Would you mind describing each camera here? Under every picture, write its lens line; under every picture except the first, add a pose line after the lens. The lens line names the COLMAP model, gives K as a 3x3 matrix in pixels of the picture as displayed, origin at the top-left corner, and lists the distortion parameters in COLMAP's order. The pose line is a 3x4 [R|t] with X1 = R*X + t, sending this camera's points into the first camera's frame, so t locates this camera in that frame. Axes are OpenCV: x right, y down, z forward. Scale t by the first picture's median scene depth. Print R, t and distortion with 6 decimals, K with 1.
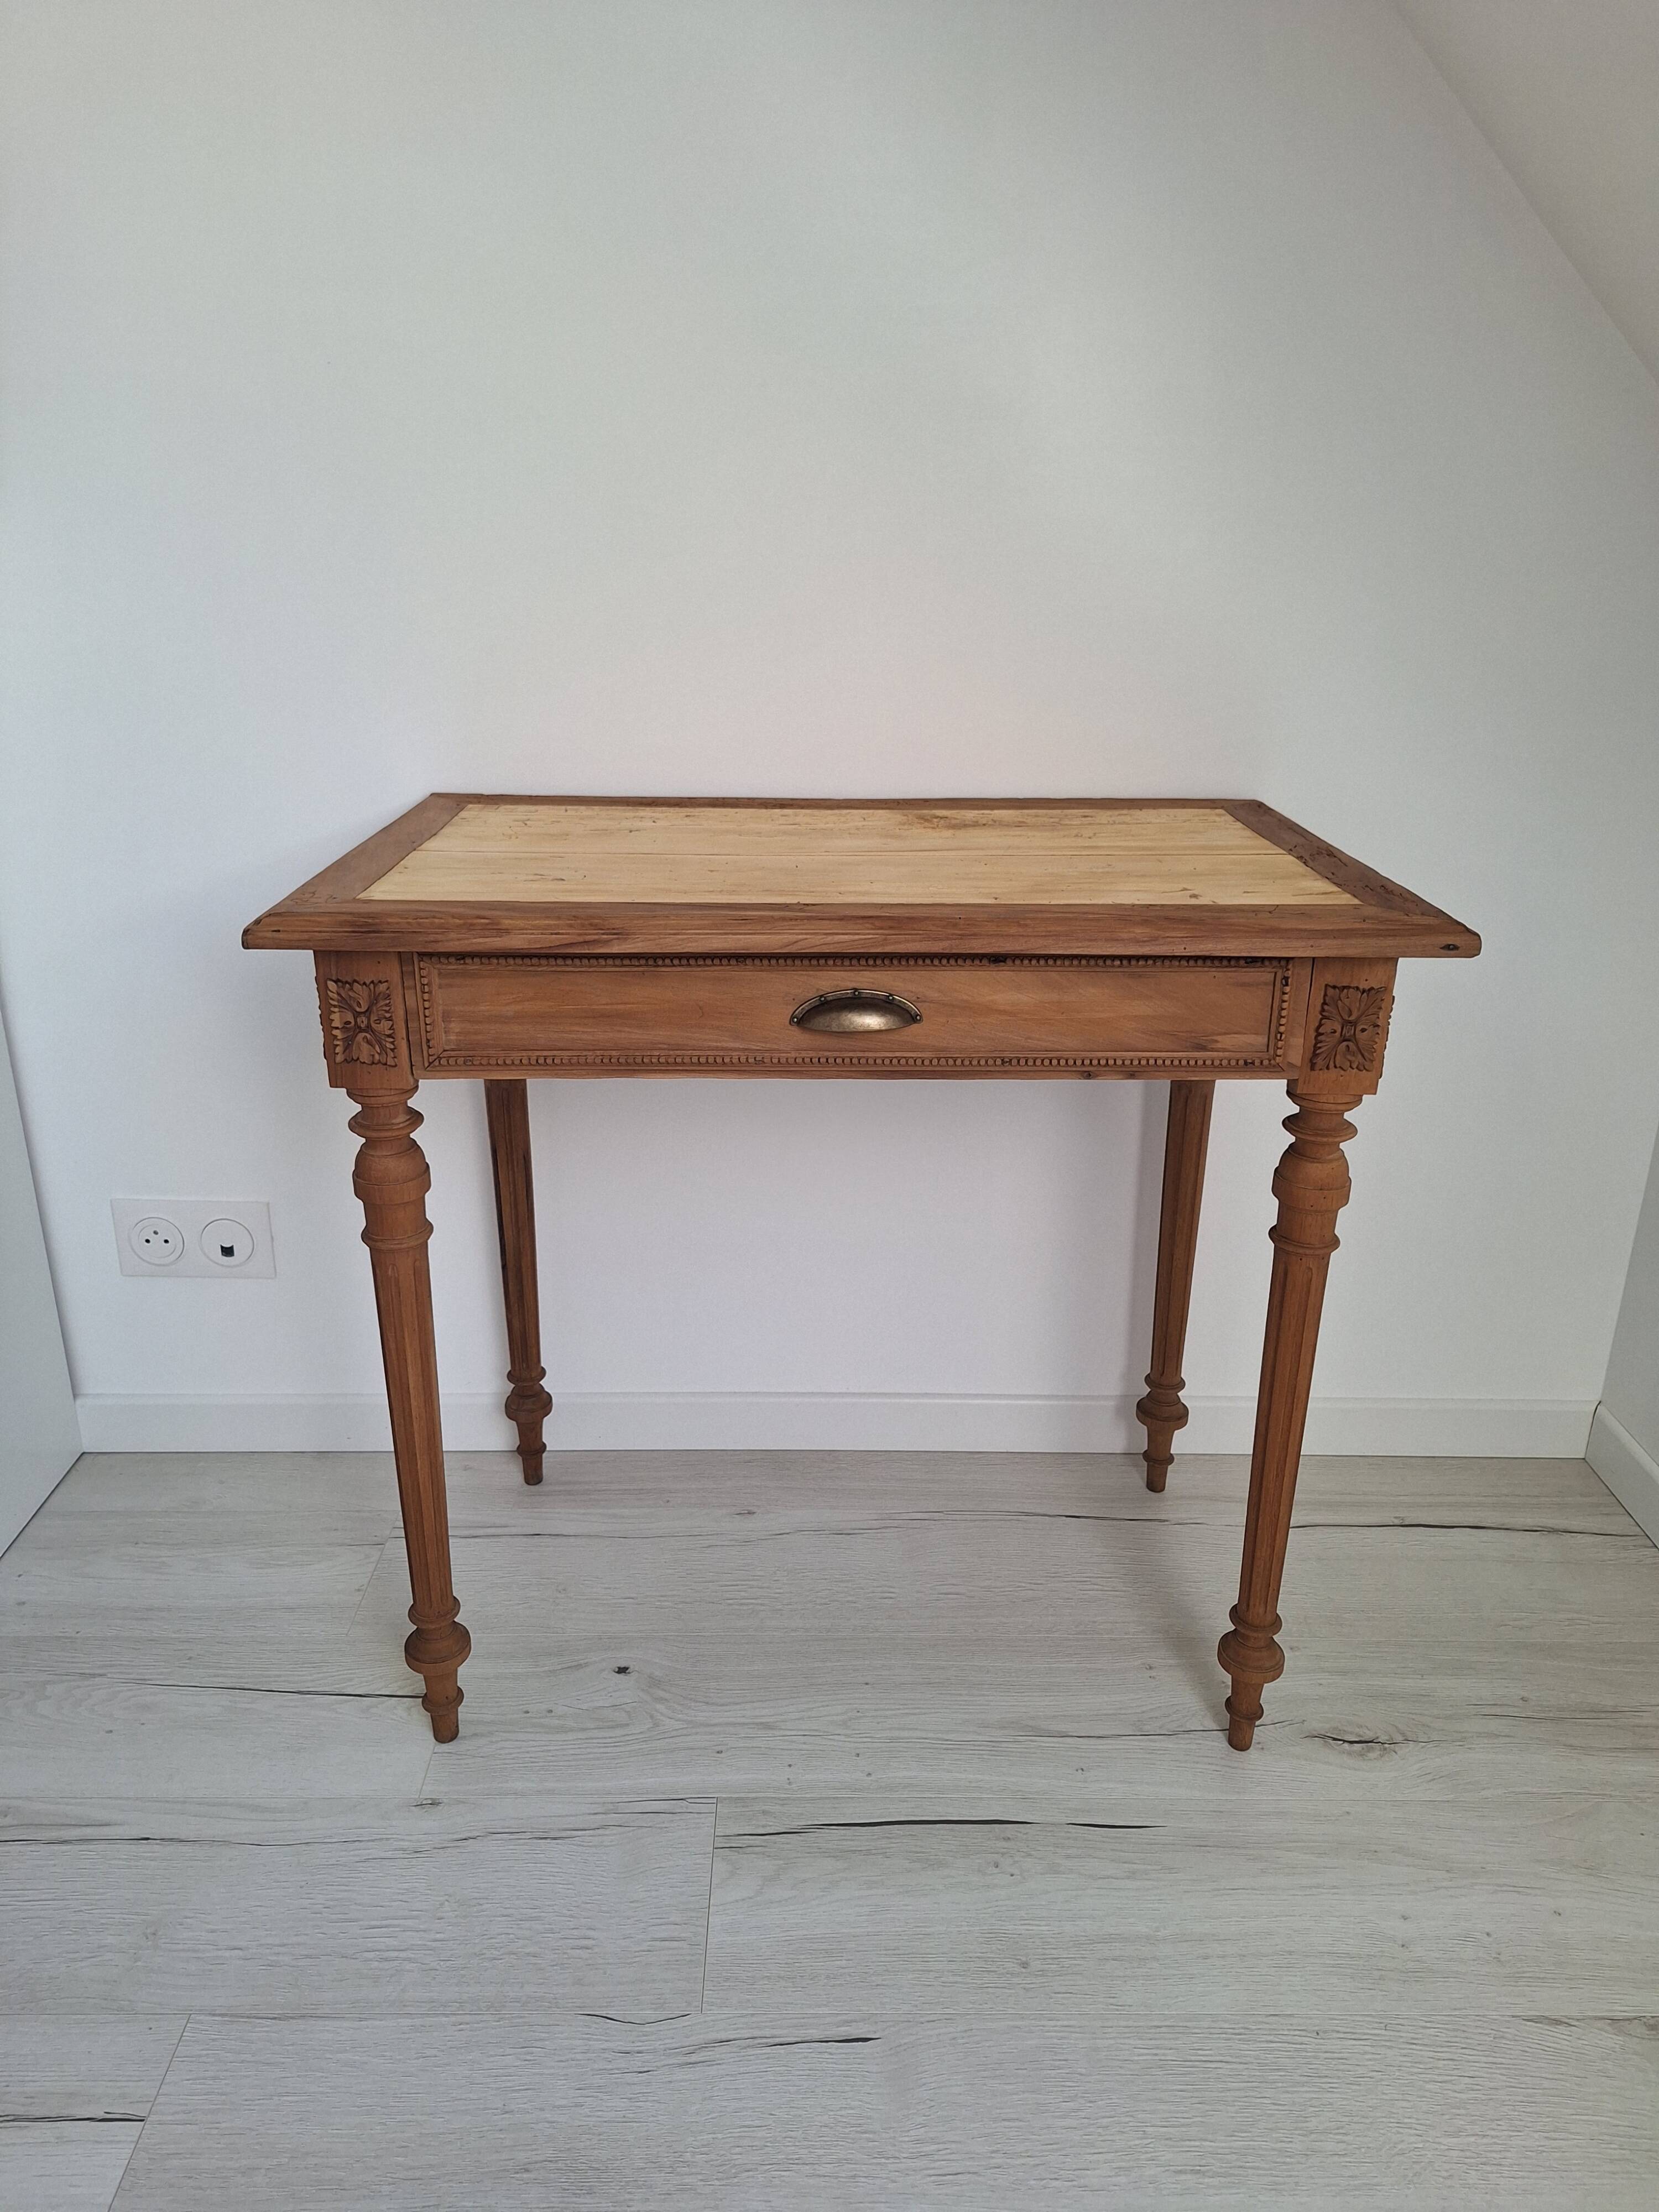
lens RADIAL K [[1560.8, 0, 821.2], [0, 1560.8, 1112.3], [0, 0, 1]] dist [0.048017, -0.043084]
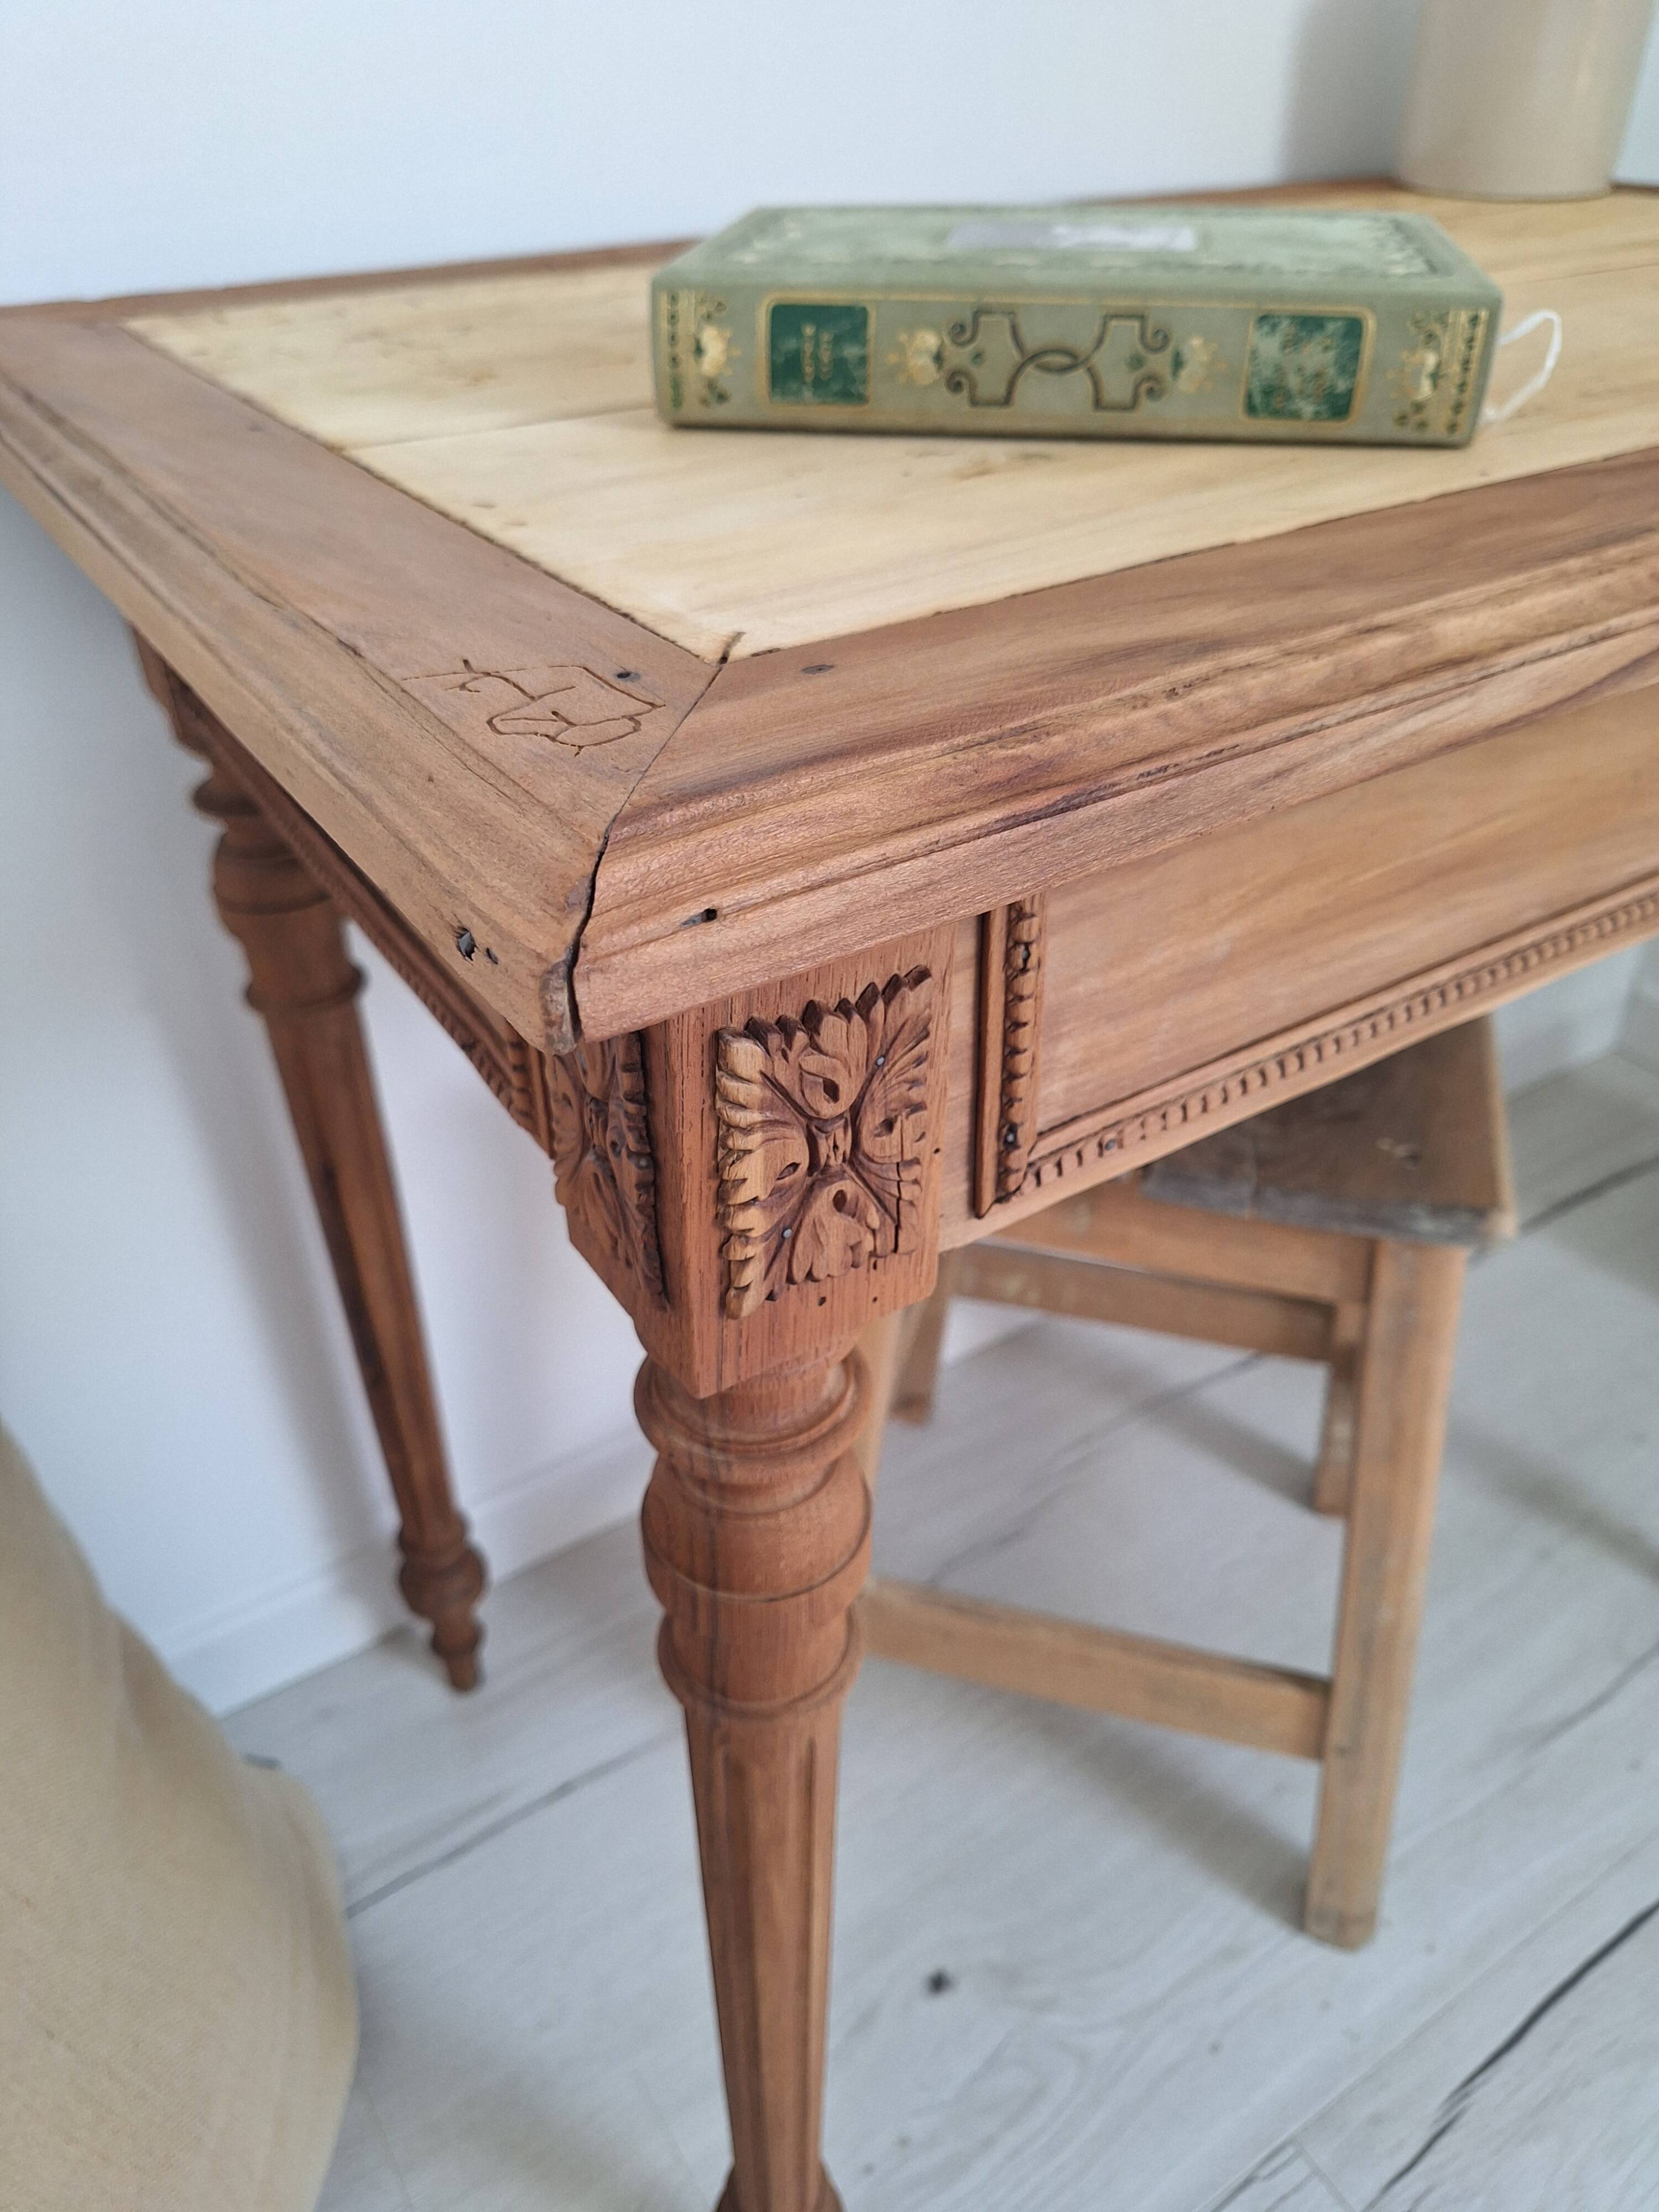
lens RADIAL K [[1631.7, 0, 813.2], [0, 1631.7, 1139.3], [0, 0, 1]] dist [-0.002442, -0.020714]
pose [[0.846749, -0.329091, 0.417990, -0.374488], [0.208528, 0.928147, 0.308318, -0.130223], [-0.489421, -0.173905, 0.854532, 0.716241]]
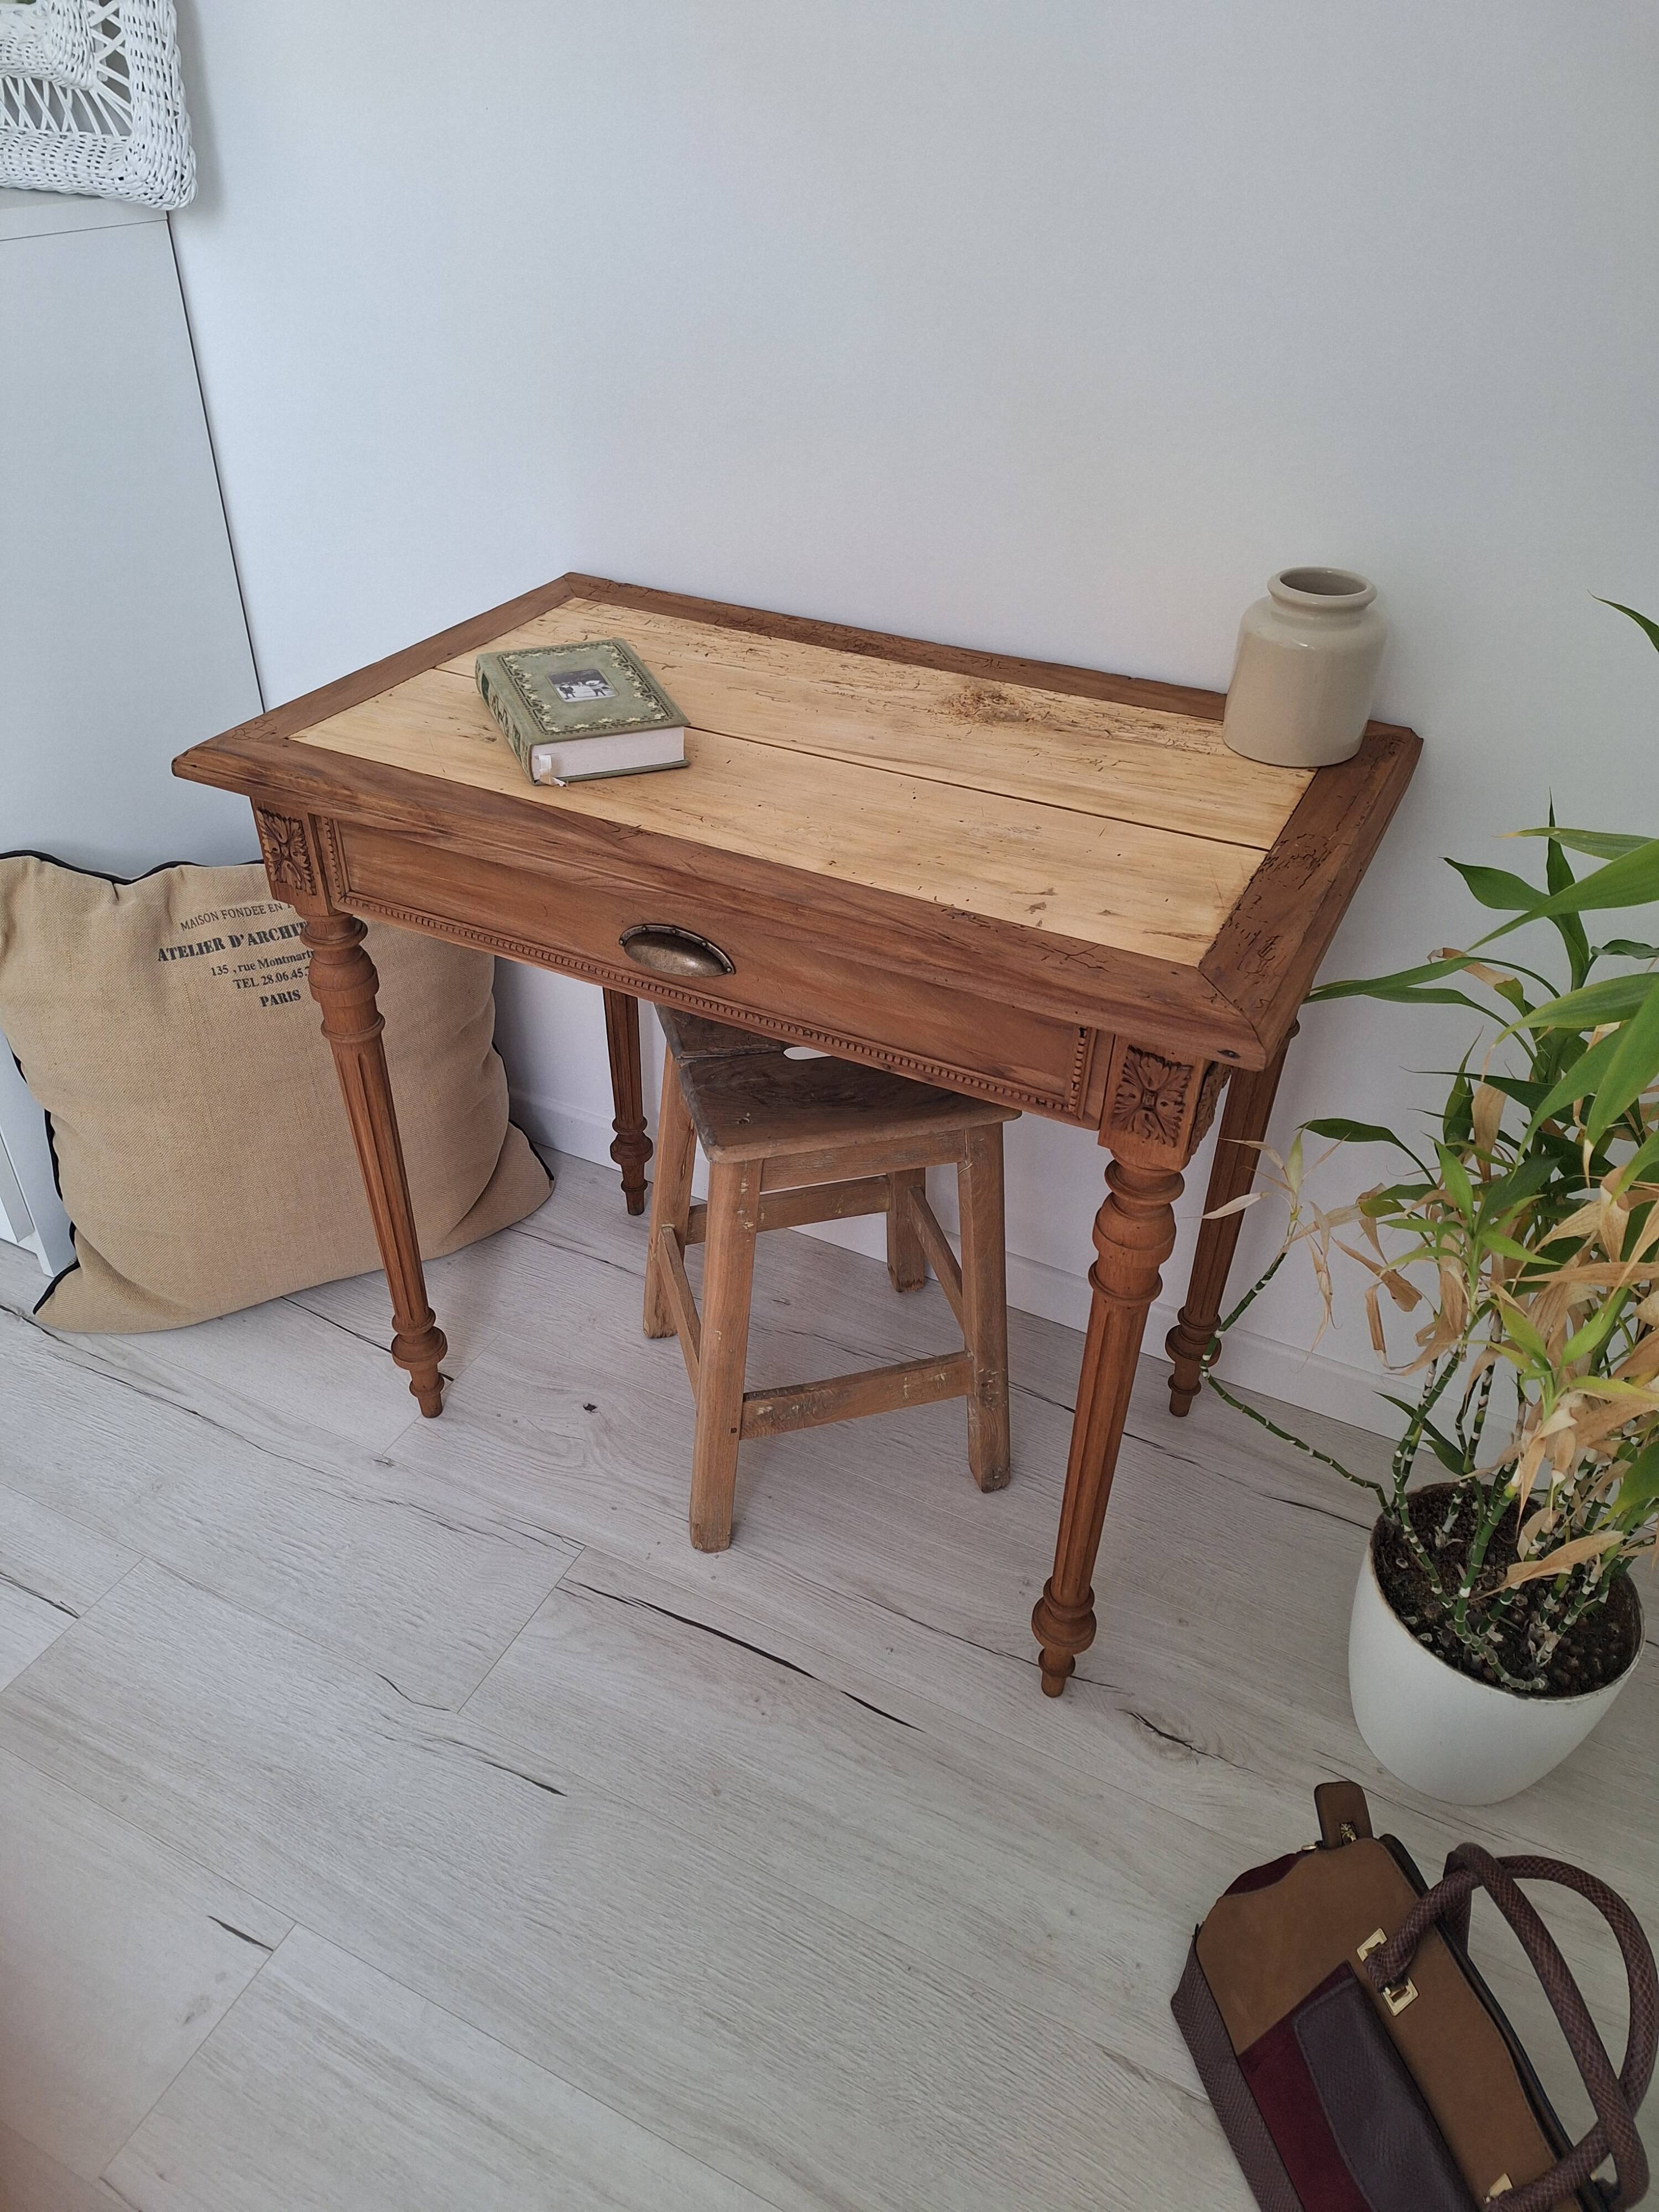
lens RADIAL K [[1560.8, 0, 815.3], [0, 1560.8, 1123.5], [0, 0, 1]] dist [0.048017, -0.043084]
pose [[0.889316, 0.278113, -0.363002, 0.459636], [-0.174606, 0.940175, 0.292547, -0.247219], [0.422647, -0.196785, 0.884673, 0.126894]]
